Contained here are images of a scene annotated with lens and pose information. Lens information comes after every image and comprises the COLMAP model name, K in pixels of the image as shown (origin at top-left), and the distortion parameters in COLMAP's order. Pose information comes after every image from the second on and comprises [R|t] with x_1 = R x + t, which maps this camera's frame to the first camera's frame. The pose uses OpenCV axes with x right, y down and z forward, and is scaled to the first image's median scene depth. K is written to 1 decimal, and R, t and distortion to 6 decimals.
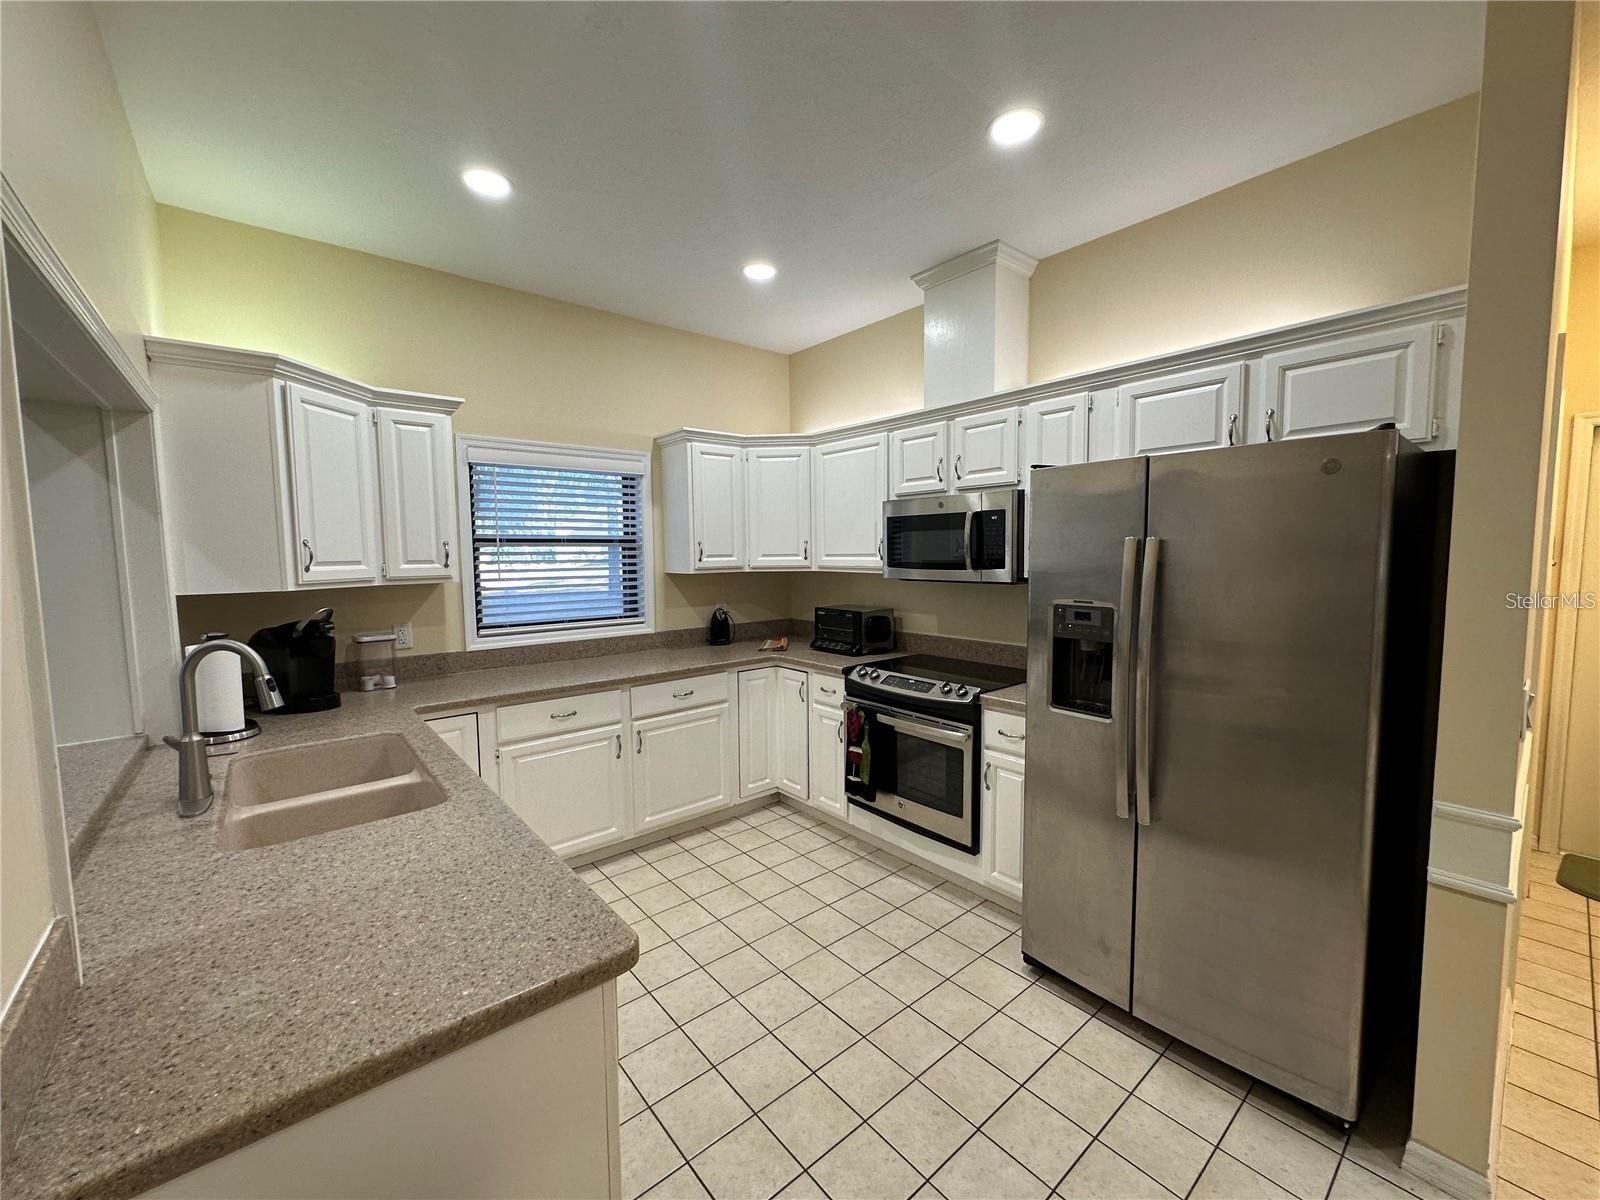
lens RADIAL K [[638.2, 0, 800.0], [0, 638.2, 600.0], [0, 0, 1]] dist [-0.001677, -0.000144]
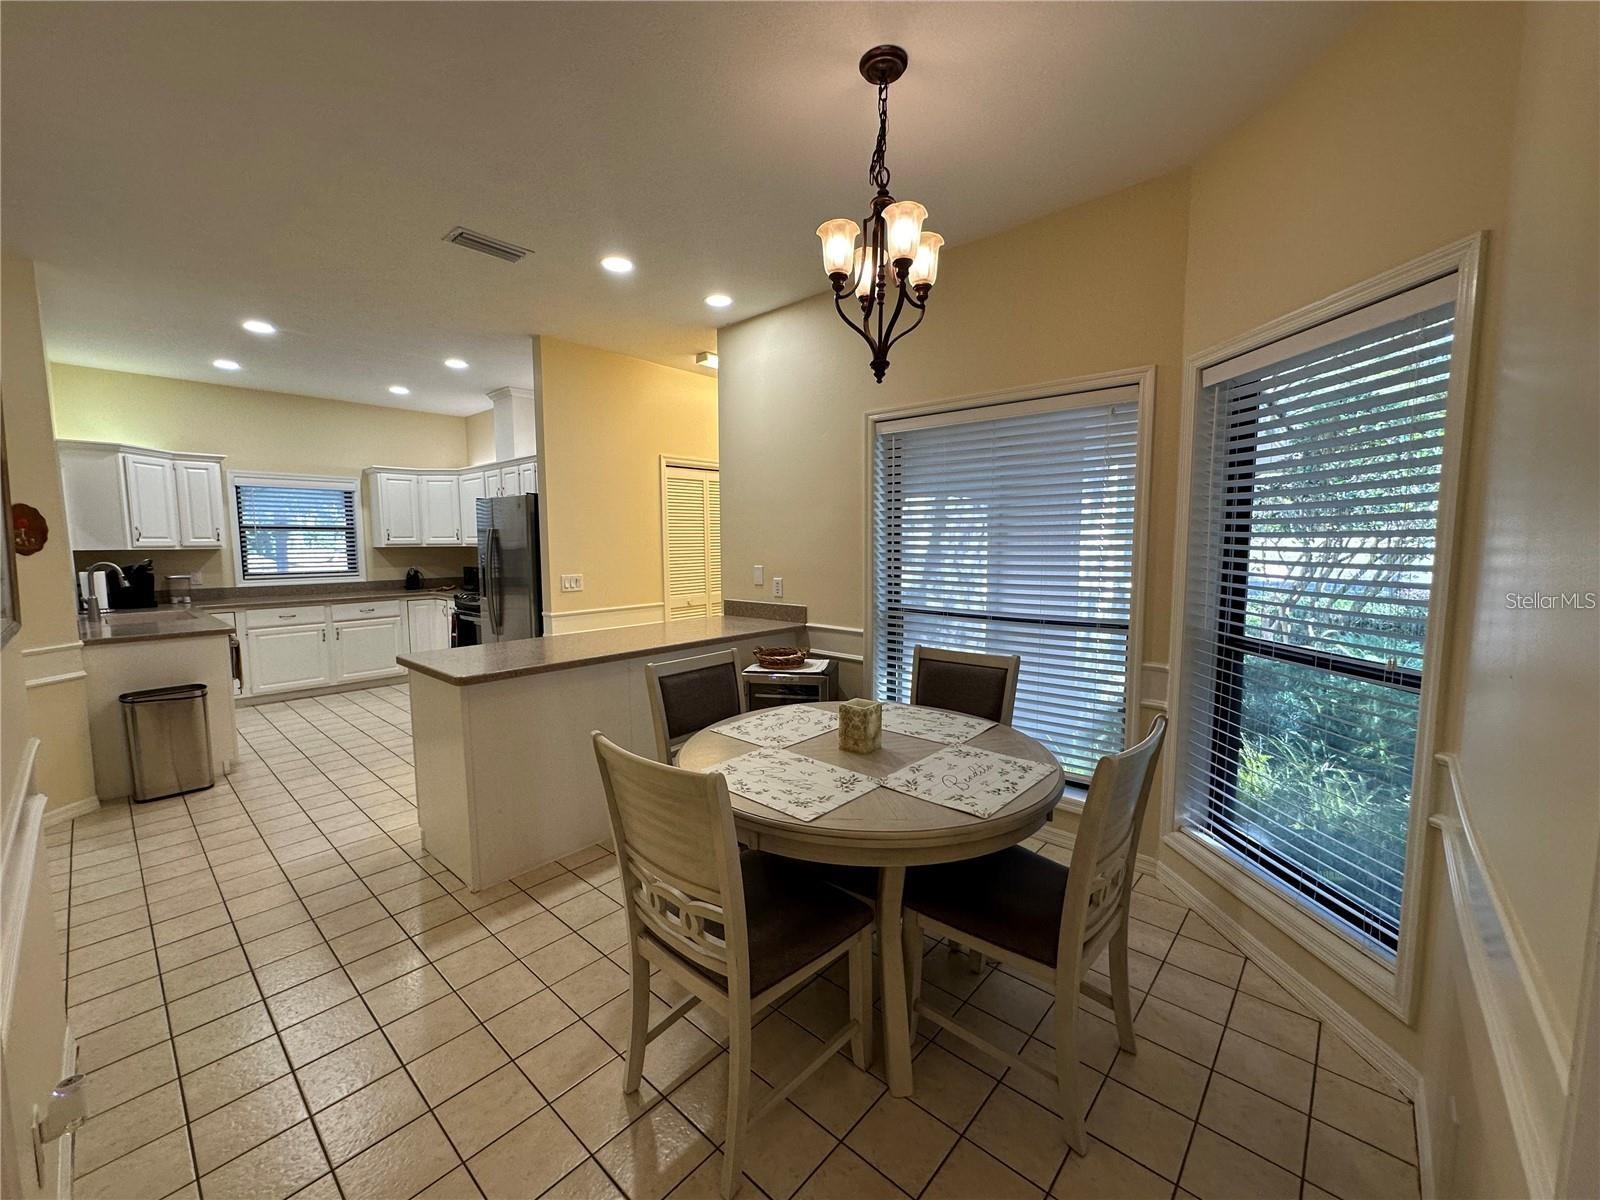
lens RADIAL K [[638.2, 0, 800.0], [0, 638.2, 600.0], [0, 0, 1]] dist [-0.001677, -0.000144]
pose [[0.988973, -0.006264, 0.147962, 0.835391], [0.003647, 0.999832, 0.017952, 0.091666], [-0.148050, -0.017214, 0.988830, -1.090730]]
